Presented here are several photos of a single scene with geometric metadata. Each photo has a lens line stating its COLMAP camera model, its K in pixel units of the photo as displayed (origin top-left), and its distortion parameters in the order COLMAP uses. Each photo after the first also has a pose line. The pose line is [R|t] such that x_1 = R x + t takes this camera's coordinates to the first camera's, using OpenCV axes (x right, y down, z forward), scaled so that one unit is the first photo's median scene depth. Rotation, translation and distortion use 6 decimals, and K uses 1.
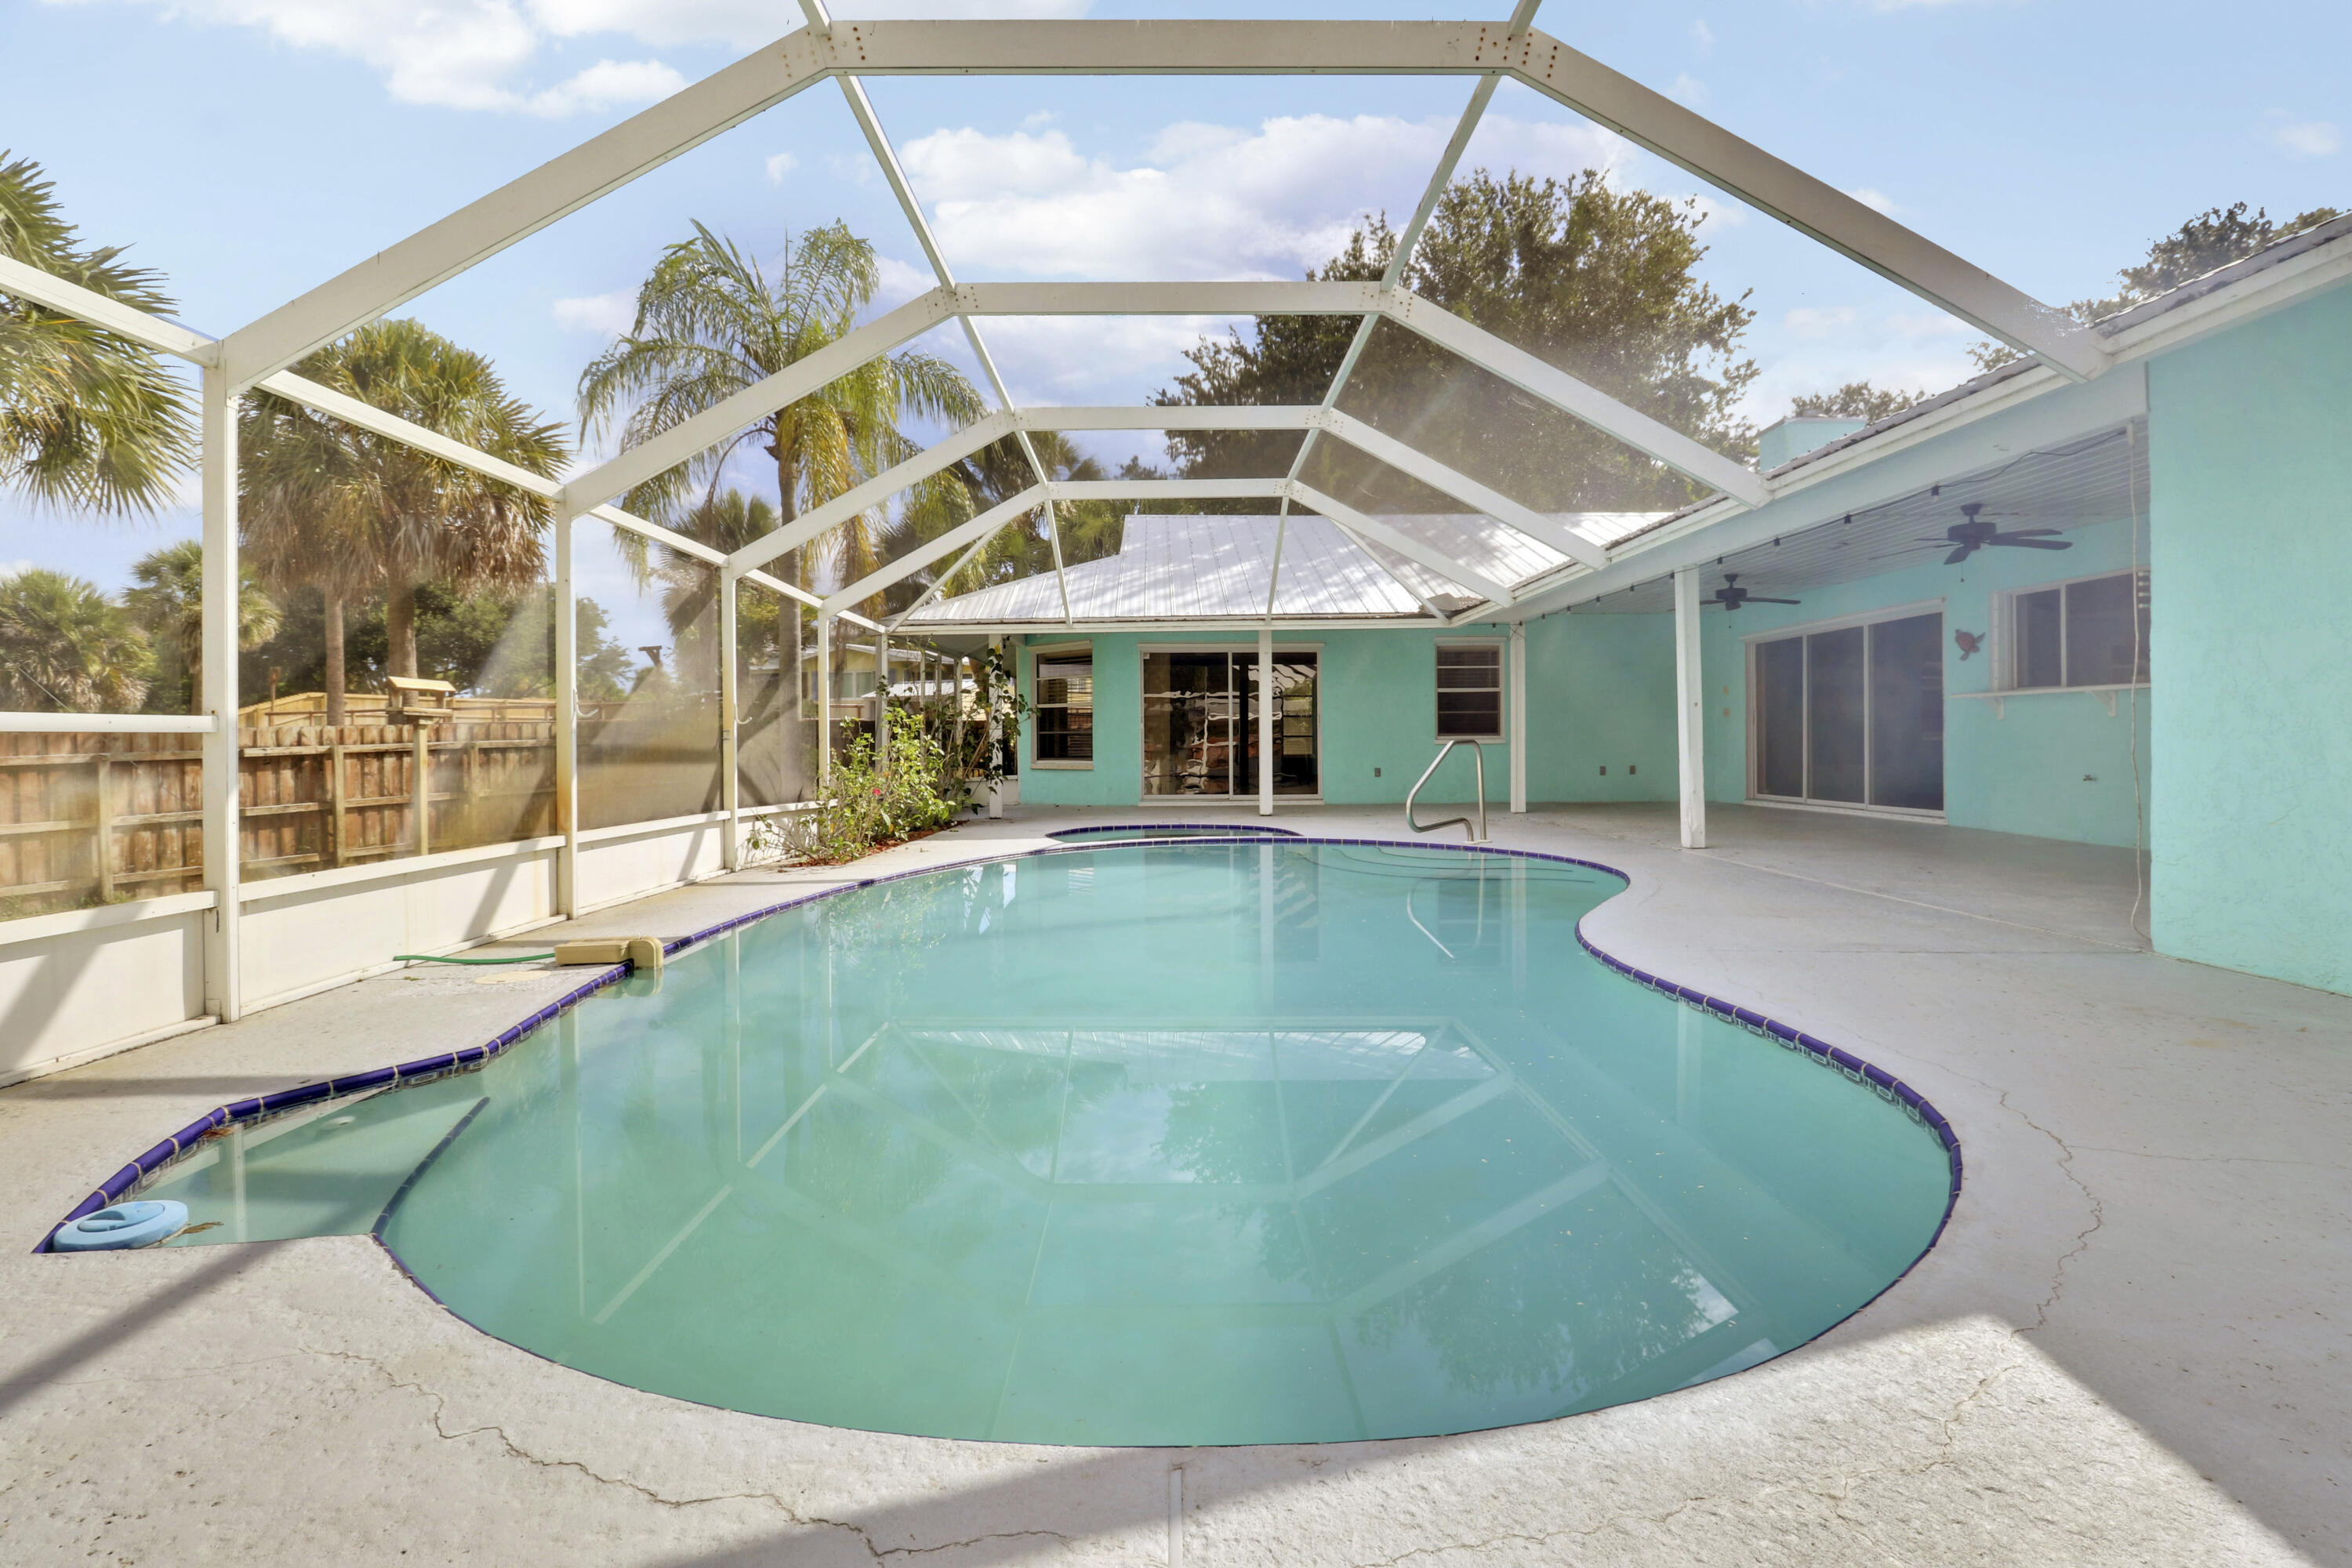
lens RADIAL K [[1096.7, 0, 1170.9], [0, 1096.7, 745.2], [0, 0, 1]] dist [-0.013093, -0.002543]
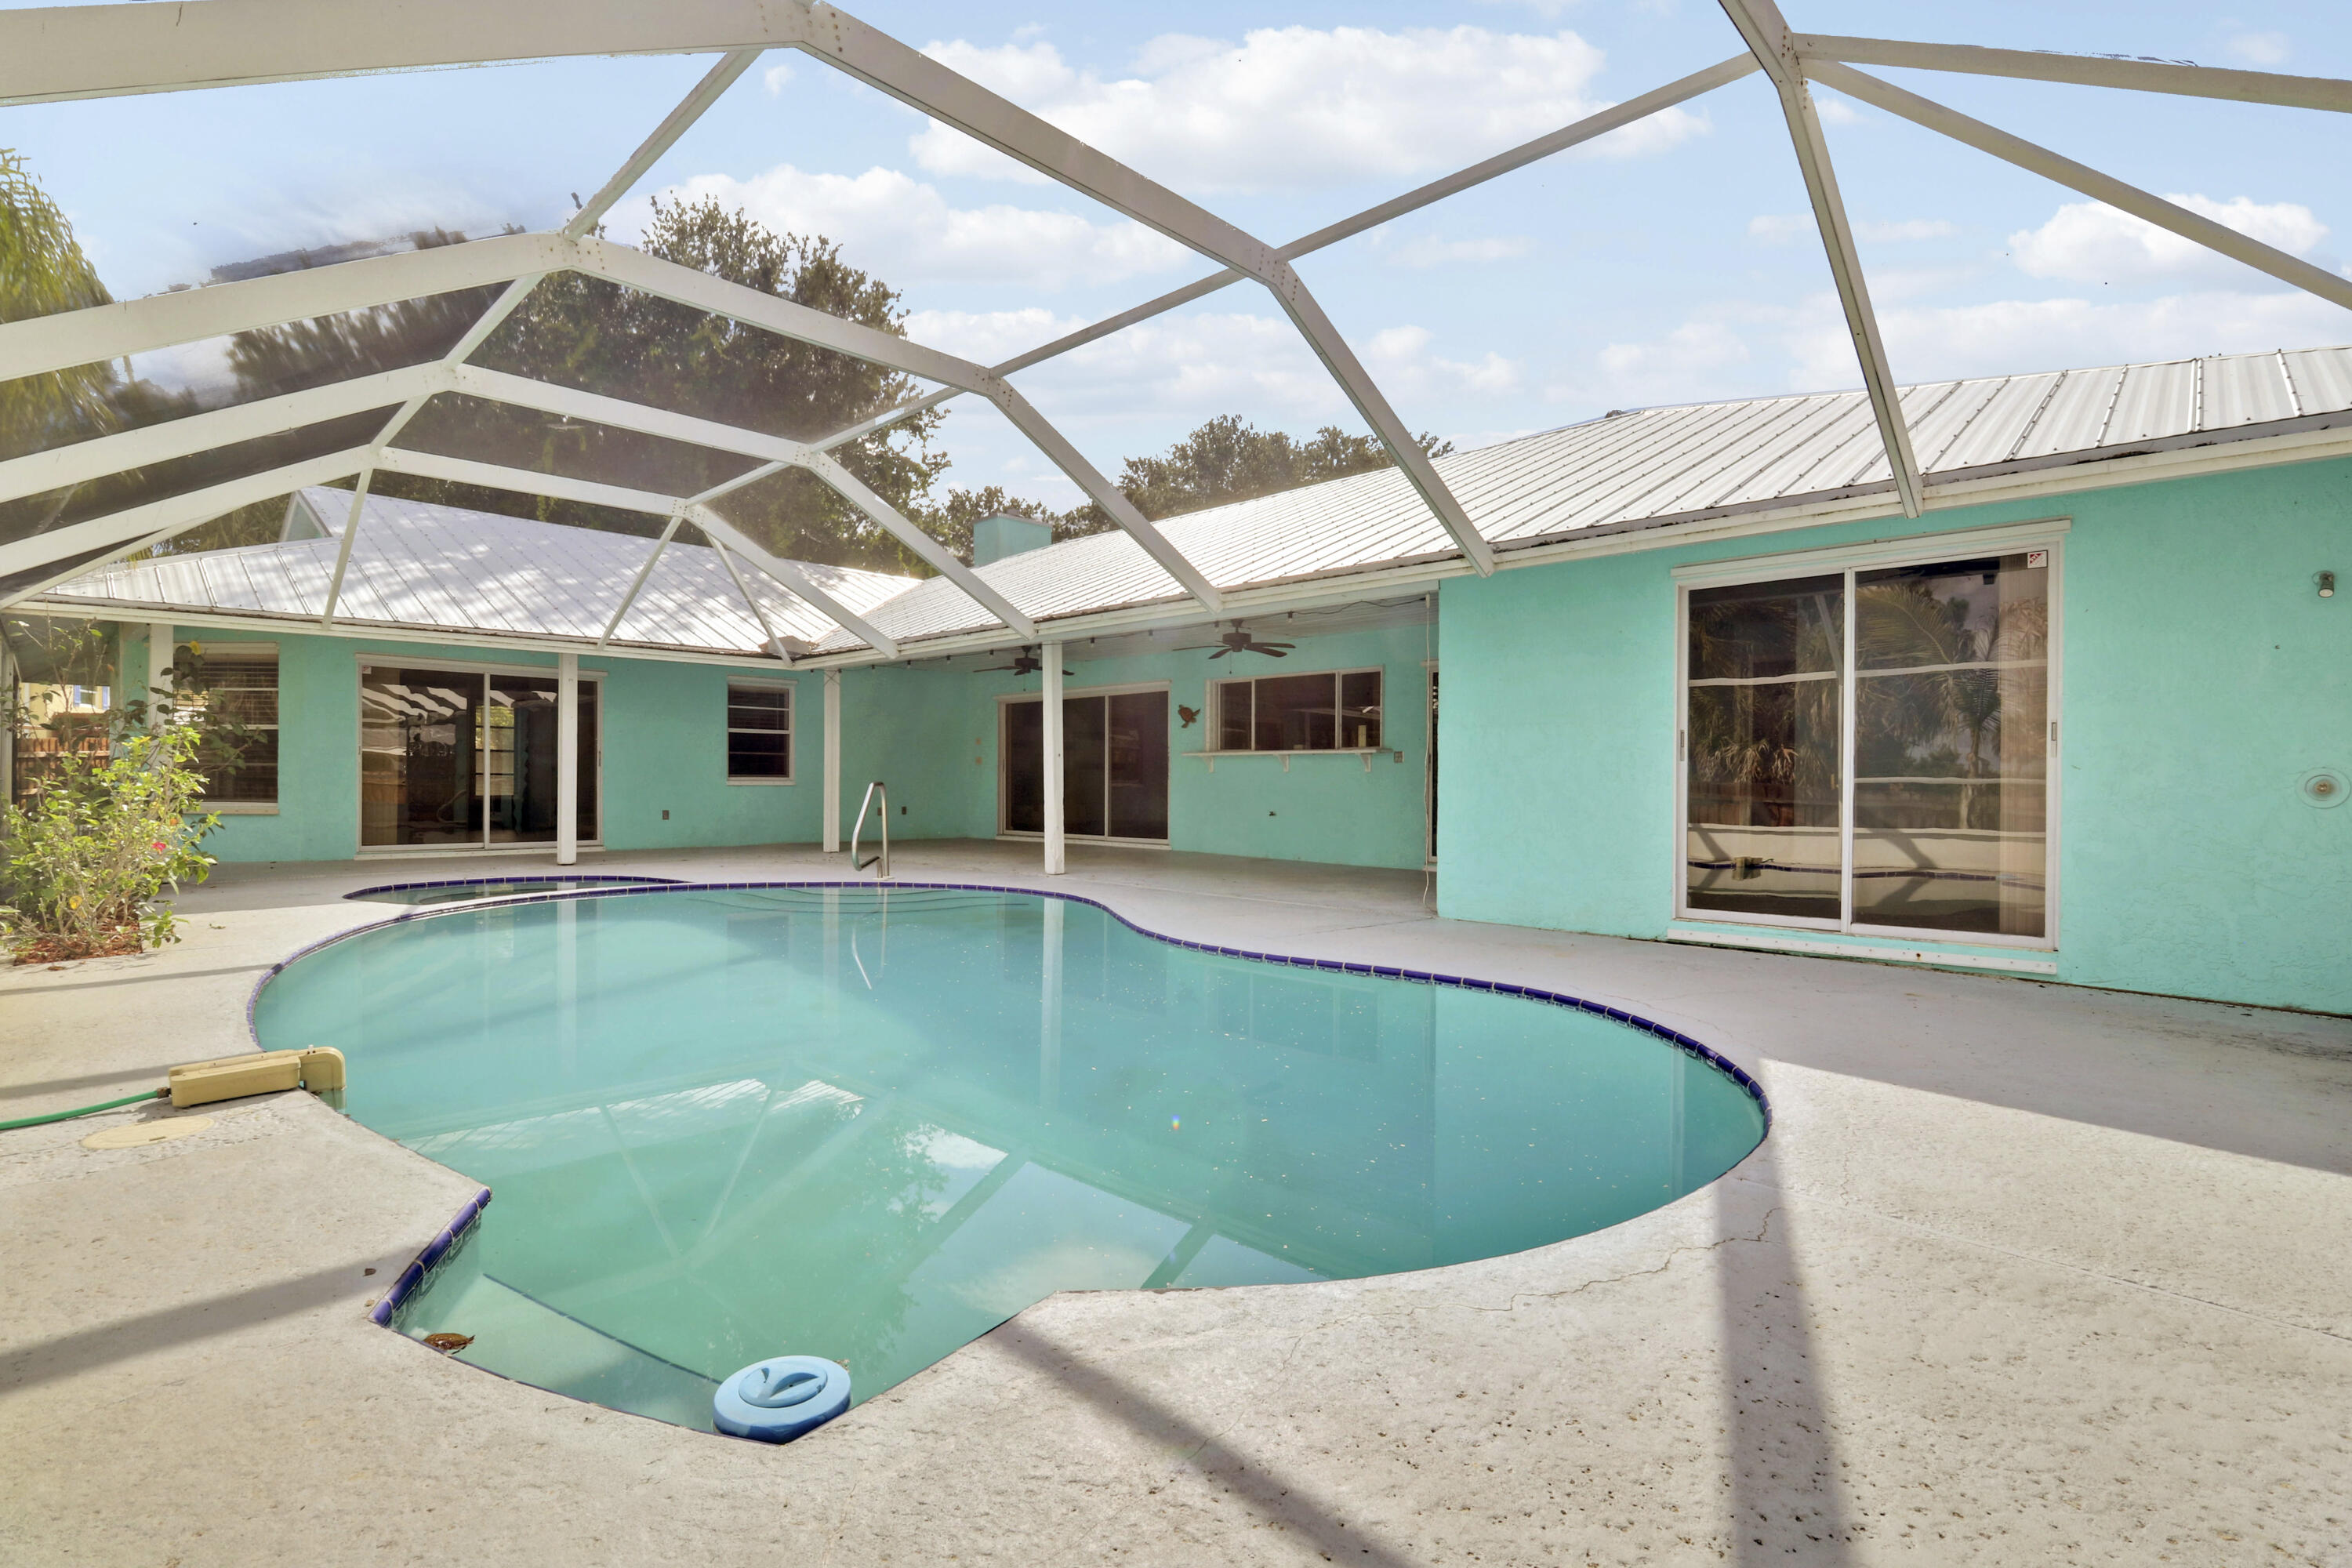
lens RADIAL K [[1096.7, 0, 1172.7], [0, 1096.7, 787.5], [0, 0, 1]] dist [-0.013093, -0.002543]
pose [[0.706368, 0.009621, 0.707779, -0.206330], [-0.009269, 0.999948, -0.004342, 0.001886], [-0.707784, -0.003494, 0.706420, 0.039210]]
